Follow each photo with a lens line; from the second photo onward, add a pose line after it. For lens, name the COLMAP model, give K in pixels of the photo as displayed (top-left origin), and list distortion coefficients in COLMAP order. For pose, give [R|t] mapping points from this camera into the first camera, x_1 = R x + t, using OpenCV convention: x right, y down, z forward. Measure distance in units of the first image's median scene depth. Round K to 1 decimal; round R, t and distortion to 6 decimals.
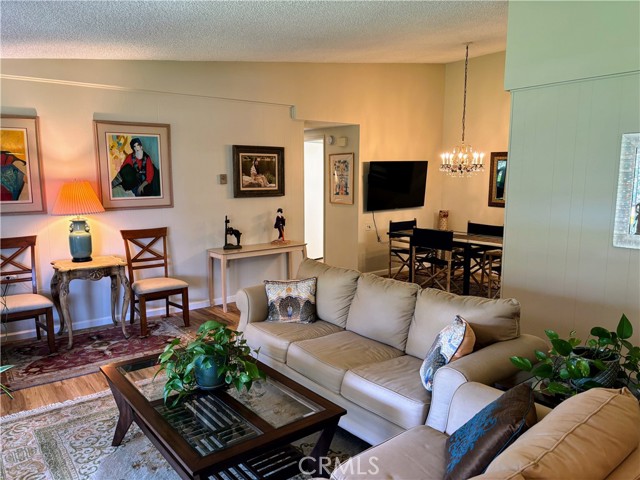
lens RADIAL K [[481.4, 0, 317.7], [0, 481.4, 238.3], [0, 0, 1]] dist [0.046877, -0.053930]
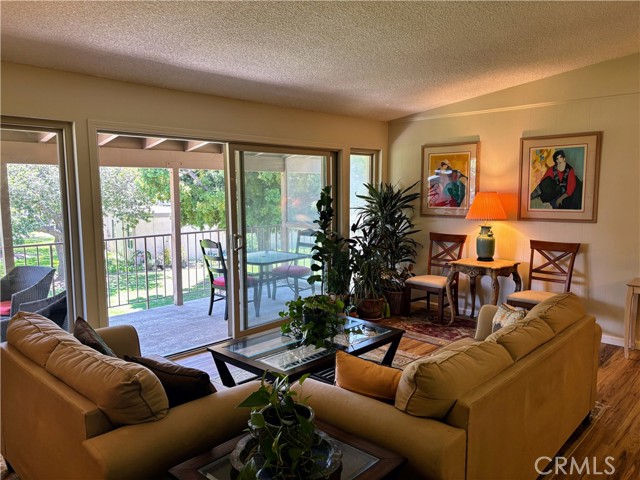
lens RADIAL K [[481.4, 0, 320.6], [0, 481.4, 239.1], [0, 0, 1]] dist [0.046877, -0.053930]
pose [[0.160067, 0.104425, -0.981567, 0.550438], [-0.124676, 0.988564, 0.084838, -0.050338], [0.979201, 0.108798, 0.171255, 0.371346]]
